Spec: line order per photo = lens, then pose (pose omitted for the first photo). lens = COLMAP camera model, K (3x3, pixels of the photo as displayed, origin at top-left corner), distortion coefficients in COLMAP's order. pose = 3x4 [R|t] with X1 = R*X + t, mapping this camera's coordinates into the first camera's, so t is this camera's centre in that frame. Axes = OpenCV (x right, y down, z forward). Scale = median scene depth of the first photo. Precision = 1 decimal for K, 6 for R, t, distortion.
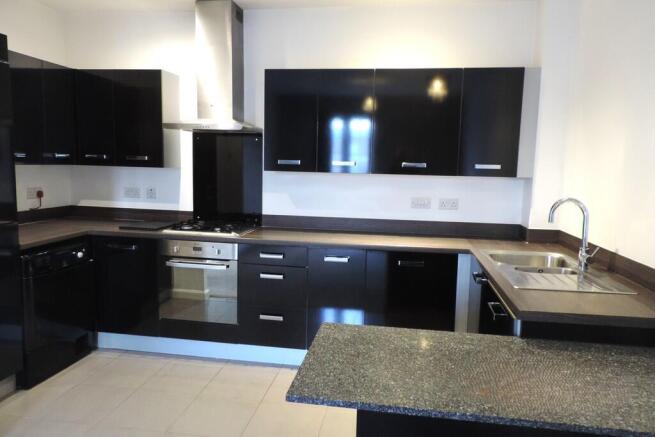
lens RADIAL K [[470.3, 0, 328.0], [0, 470.3, 222.1], [0, 0, 1]] dist [-0.001739, 0.004665]
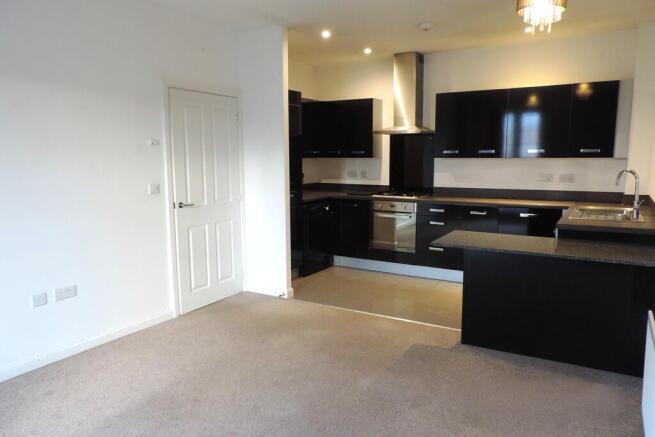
lens RADIAL K [[470.3, 0, 325.7], [0, 470.3, 217.4], [0, 0, 1]] dist [-0.001739, 0.004665]
pose [[0.923157, 0.021270, -0.383834, 0.134079], [-0.018118, 0.999766, 0.011826, 0.076319], [0.383995, -0.003963, 0.923327, -0.584733]]
